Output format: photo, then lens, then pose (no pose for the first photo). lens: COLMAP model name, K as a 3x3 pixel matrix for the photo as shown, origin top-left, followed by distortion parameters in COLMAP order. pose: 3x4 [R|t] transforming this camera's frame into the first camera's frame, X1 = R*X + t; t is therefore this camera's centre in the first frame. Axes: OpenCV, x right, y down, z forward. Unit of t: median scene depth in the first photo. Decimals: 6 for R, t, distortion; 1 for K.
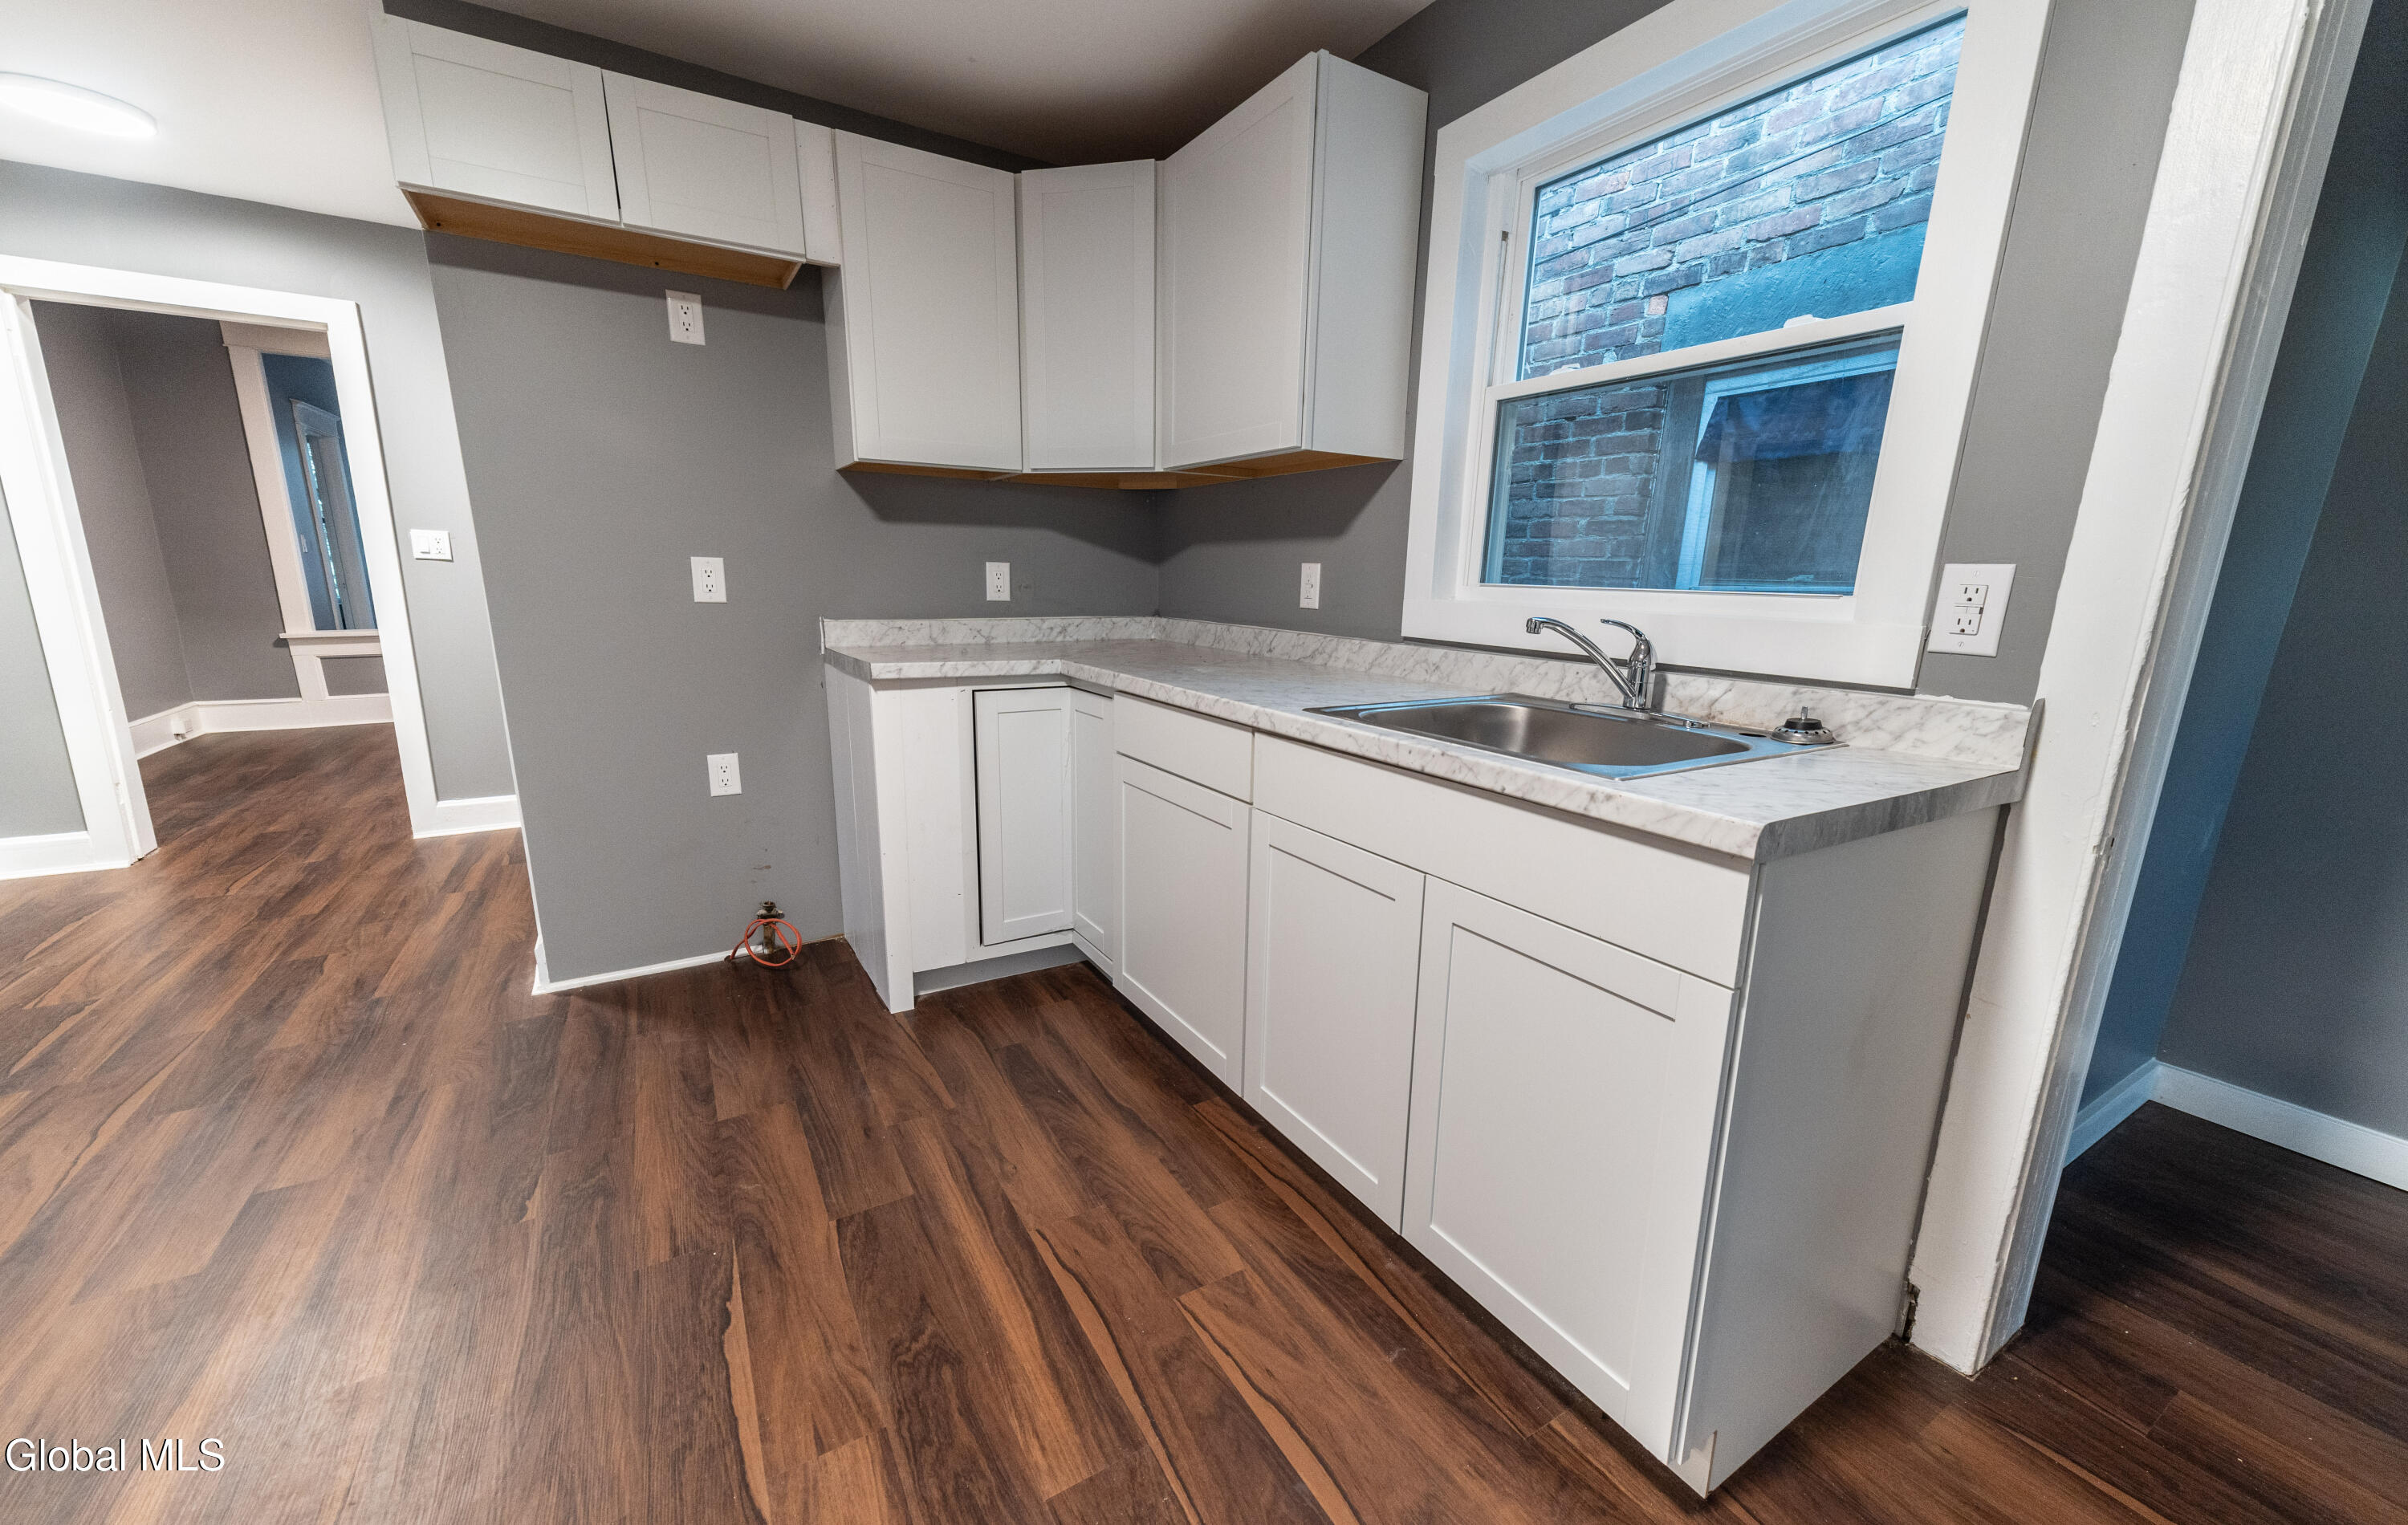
lens RADIAL K [[898.2, 0, 1215.0], [0, 898.2, 758.5], [0, 0, 1]] dist [0.017158, -0.000664]
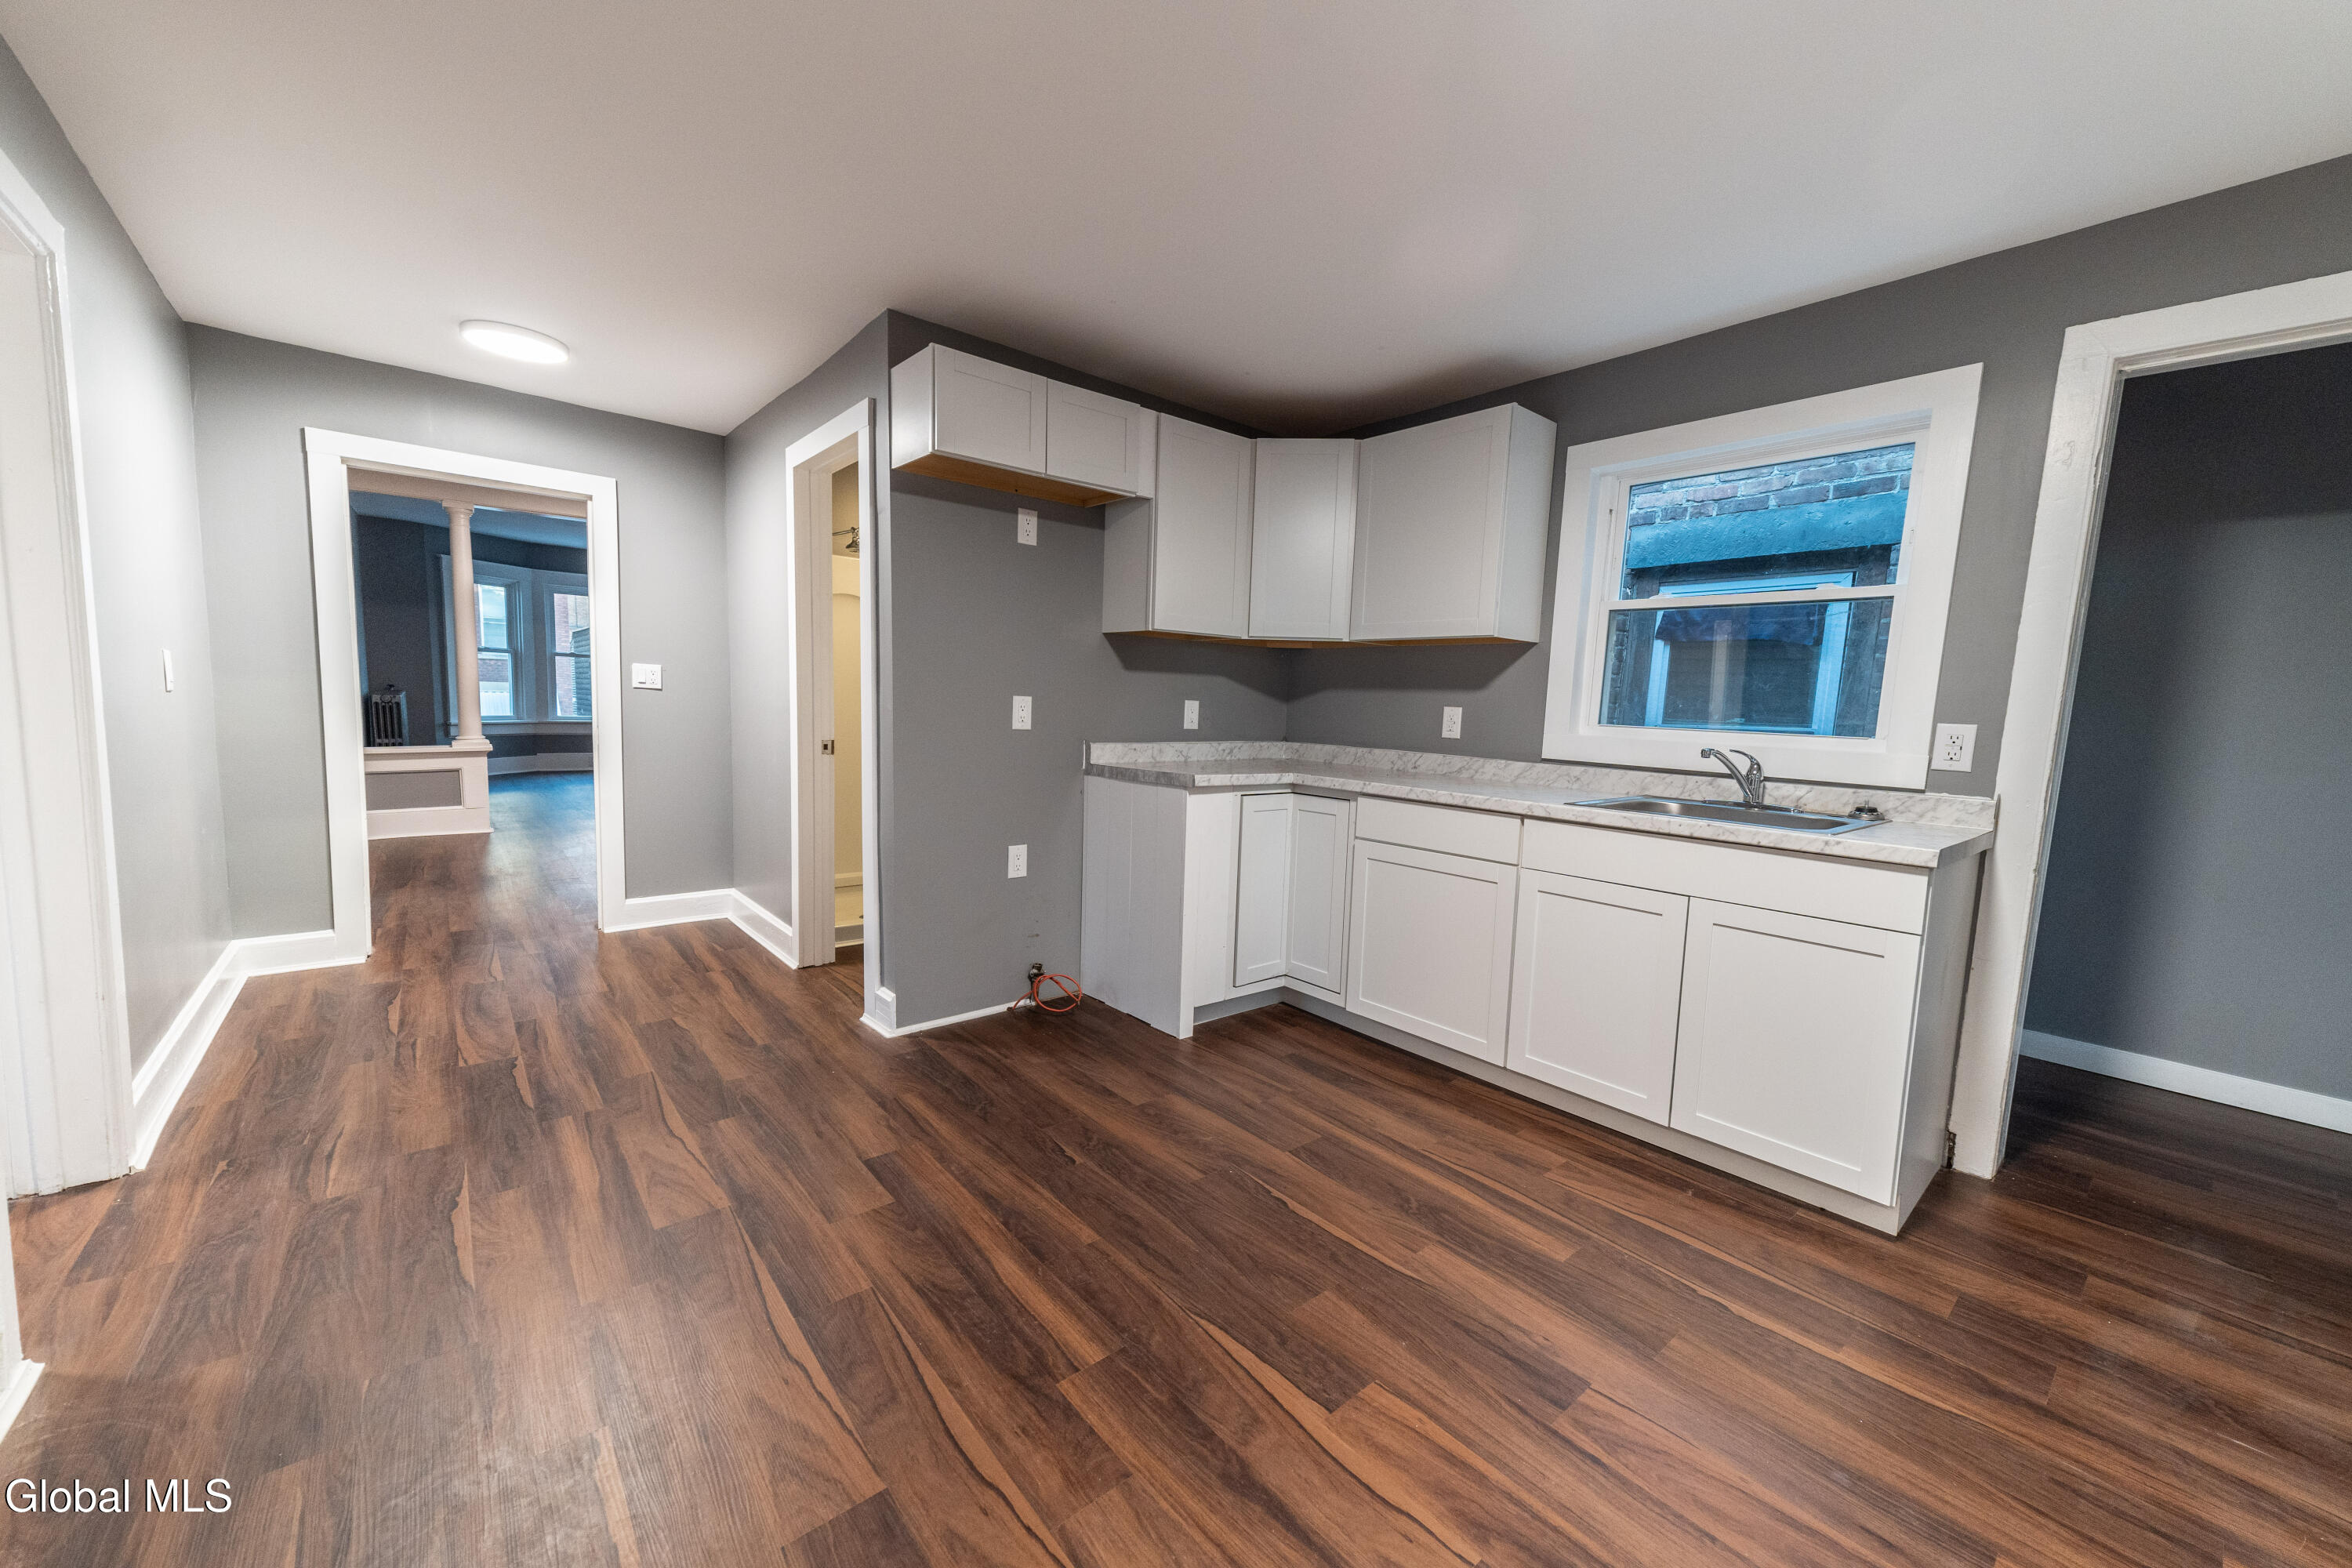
lens RADIAL K [[871.7, 0, 1167.6], [0, 871.7, 777.8], [0, 0, 1]] dist [0.019030, -0.000740]
pose [[0.987976, 0.002072, 0.154590, -0.637912], [0.014599, 0.994192, -0.106625, 0.042258], [-0.153913, 0.107600, 0.982208, -0.328629]]
